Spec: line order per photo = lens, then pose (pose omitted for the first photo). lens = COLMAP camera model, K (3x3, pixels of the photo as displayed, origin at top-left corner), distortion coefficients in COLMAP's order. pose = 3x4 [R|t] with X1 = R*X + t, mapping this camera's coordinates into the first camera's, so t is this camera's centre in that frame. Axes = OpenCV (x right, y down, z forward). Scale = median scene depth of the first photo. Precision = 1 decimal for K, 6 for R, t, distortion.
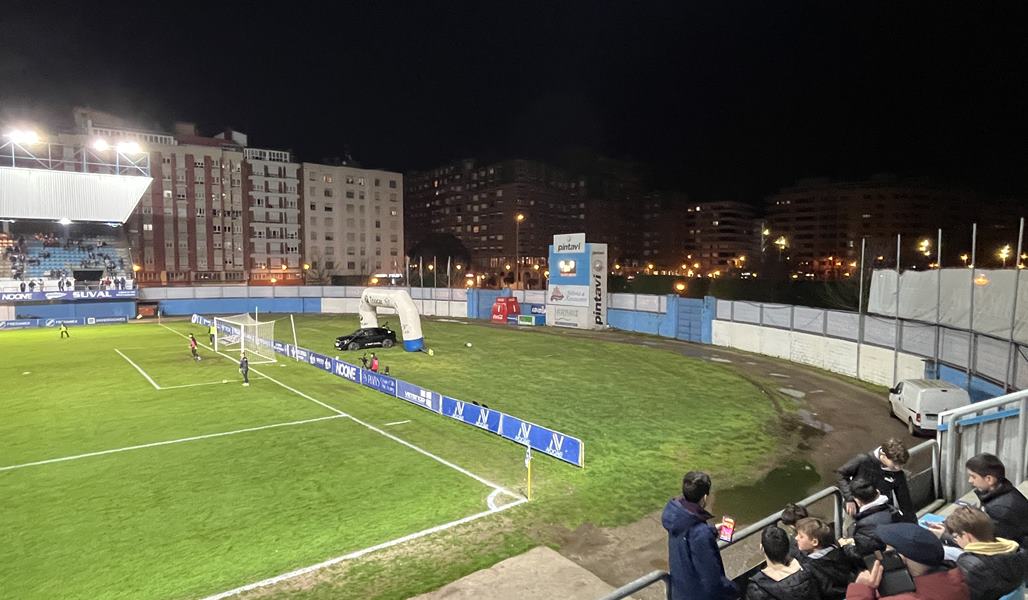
lens RADIAL K [[586.3, 0, 513.7], [0, 586.3, 297.5], [0, 0, 1]] dist [-0.007428, -0.000751]
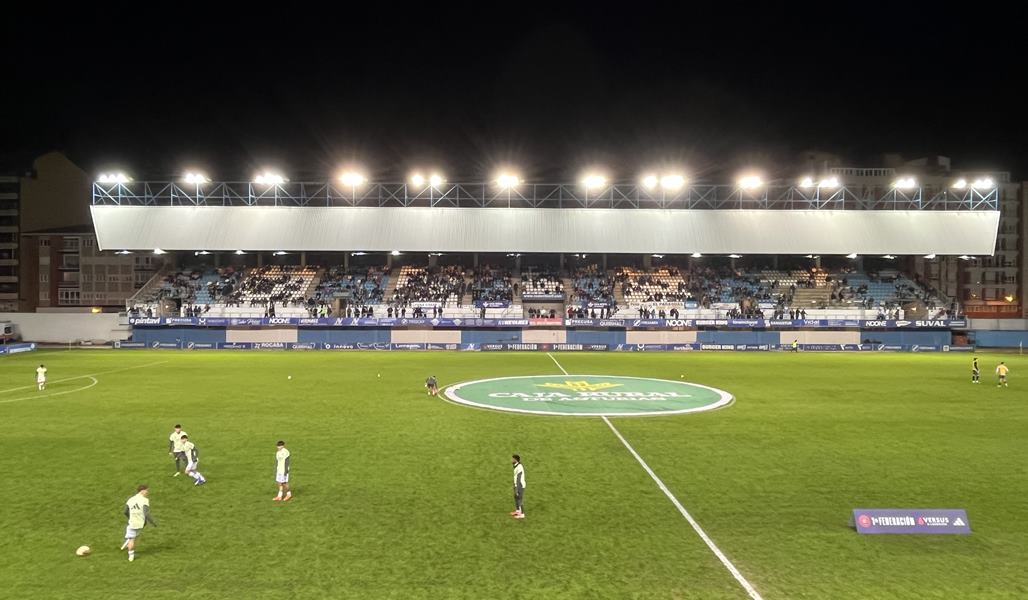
lens RADIAL K [[680.9, 0, 520.2], [0, 680.9, 298.7], [0, 0, 1]] dist [0.004995, -0.003128]
pose [[0.811850, 0.006669, -0.583827, -0.412922], [-0.036158, 0.998590, -0.038874, 0.017422], [0.582745, 0.052669, 0.810947, -0.308490]]
